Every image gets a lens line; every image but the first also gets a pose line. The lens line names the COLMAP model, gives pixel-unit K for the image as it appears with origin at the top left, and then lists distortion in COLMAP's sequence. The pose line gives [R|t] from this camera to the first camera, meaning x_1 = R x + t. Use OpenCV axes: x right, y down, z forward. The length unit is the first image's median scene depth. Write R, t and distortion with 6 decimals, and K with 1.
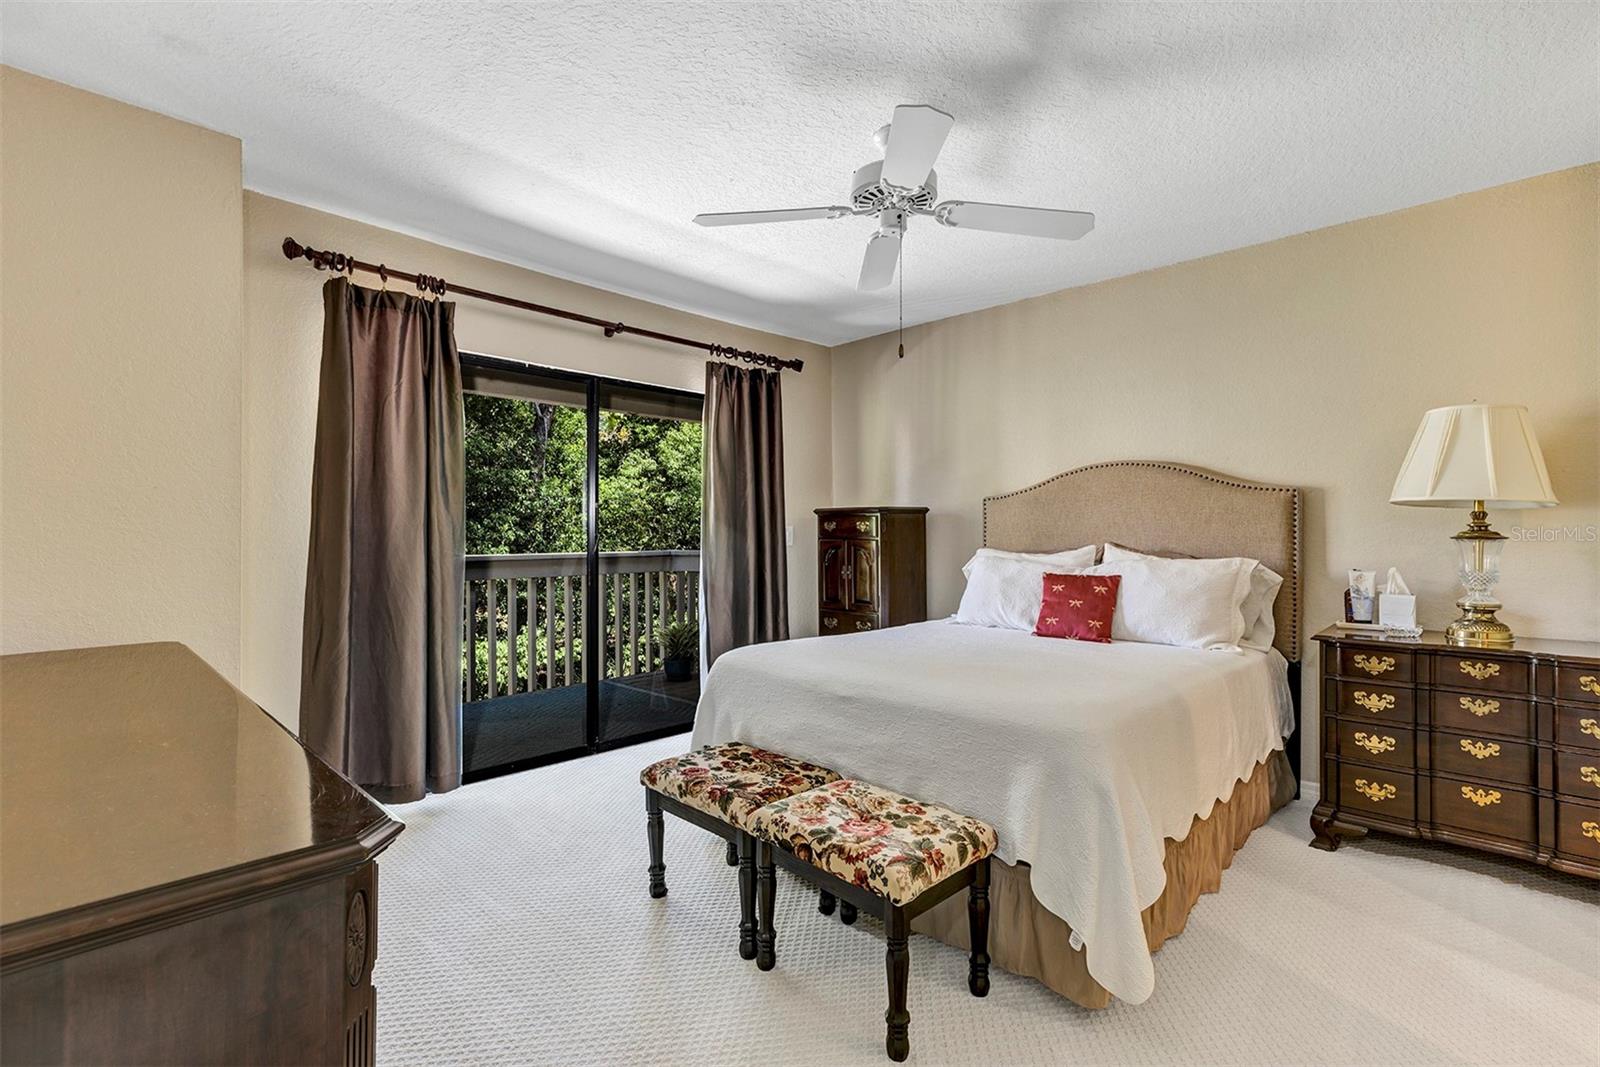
lens RADIAL K [[719.1, 0, 793.0], [0, 719.1, 531.0], [0, 0, 1]] dist [0.009254, 0.000185]
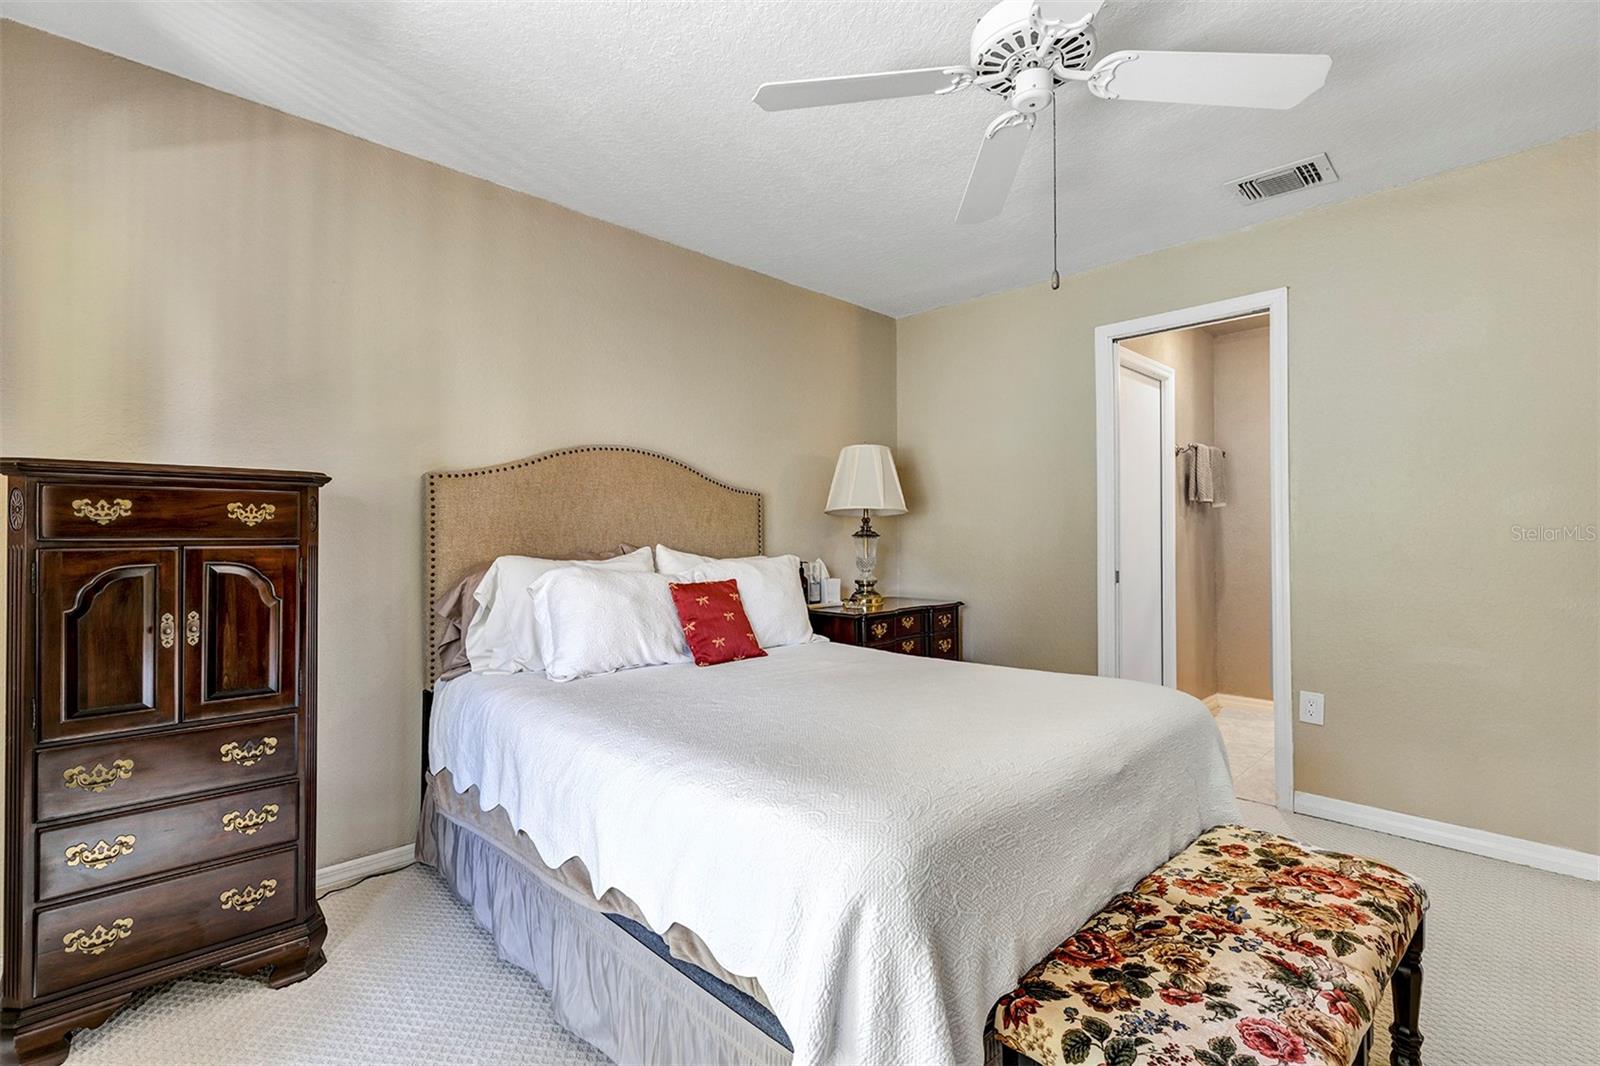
lens RADIAL K [[719.1, 0, 793.0], [0, 719.1, 530.5], [0, 0, 1]] dist [0.009254, 0.000185]
pose [[0.032849, 0.008881, 0.999421, -0.466051], [0.000080, 0.999960, -0.008888, 0.010358], [-0.999460, 0.000372, 0.032847, 0.981597]]
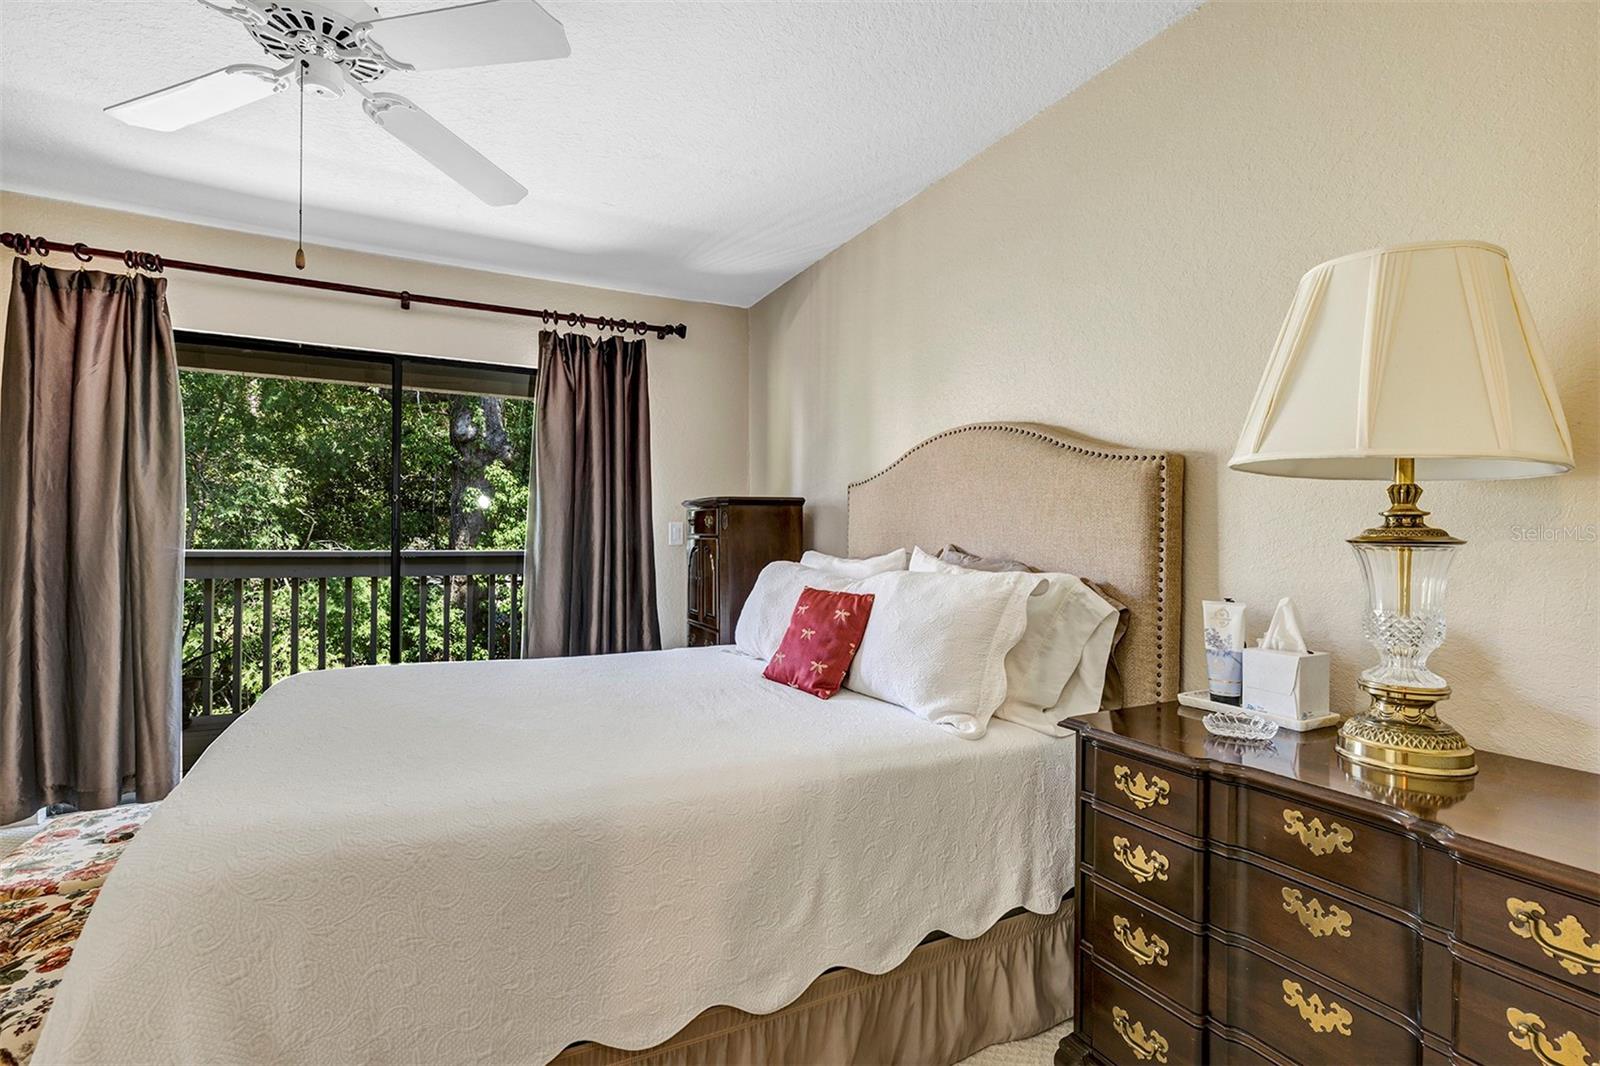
lens RADIAL K [[719.1, 0, 793.0], [0, 719.1, 530.5], [0, 0, 1]] dist [0.009254, 0.000185]
pose [[0.950175, 0.006393, -0.311650, 0.640414], [-0.006700, 0.999978, 0.000087, 0.004251], [0.311644, 0.002006, 0.950197, 0.388700]]
